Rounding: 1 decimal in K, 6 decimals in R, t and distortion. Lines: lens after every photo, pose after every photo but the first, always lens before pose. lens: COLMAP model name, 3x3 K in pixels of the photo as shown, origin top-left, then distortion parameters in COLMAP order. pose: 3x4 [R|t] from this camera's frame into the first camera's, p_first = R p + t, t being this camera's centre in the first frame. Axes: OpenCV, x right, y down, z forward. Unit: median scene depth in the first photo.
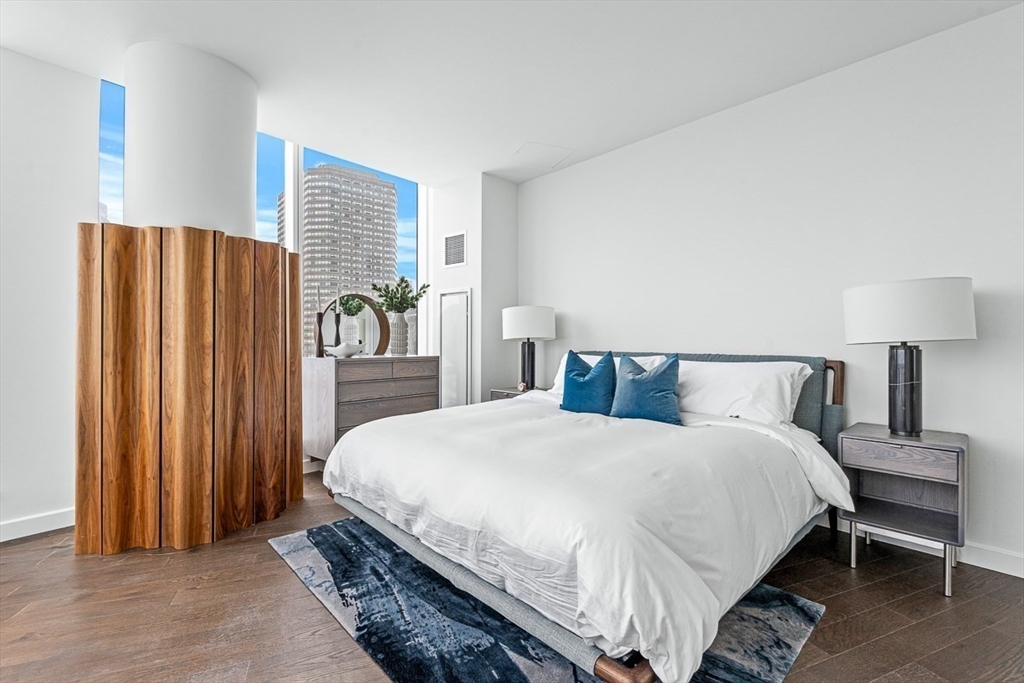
lens RADIAL K [[454.5, 0, 511.9], [0, 454.5, 335.8], [0, 0, 1]] dist [-0.002672, -0.000545]
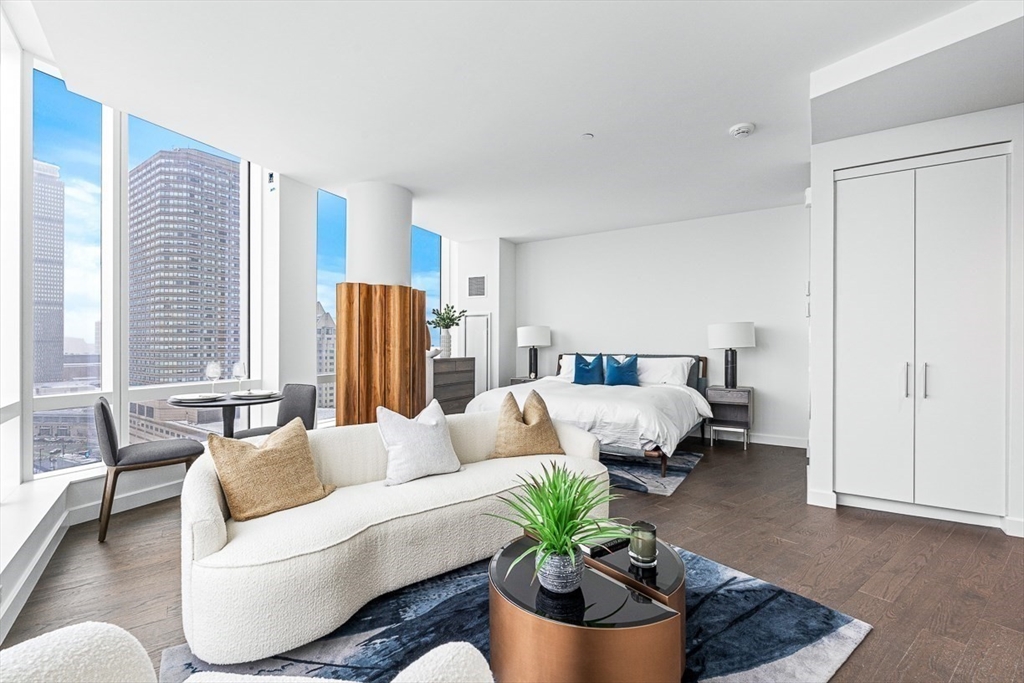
lens RADIAL K [[454.5, 0, 511.9], [0, 454.5, 335.8], [0, 0, 1]] dist [-0.002672, -0.000545]
pose [[0.967182, 0.006585, 0.253999, -0.665309], [-0.003013, 0.999891, -0.014450, -0.009787], [-0.254067, 0.013211, 0.967096, -0.794821]]
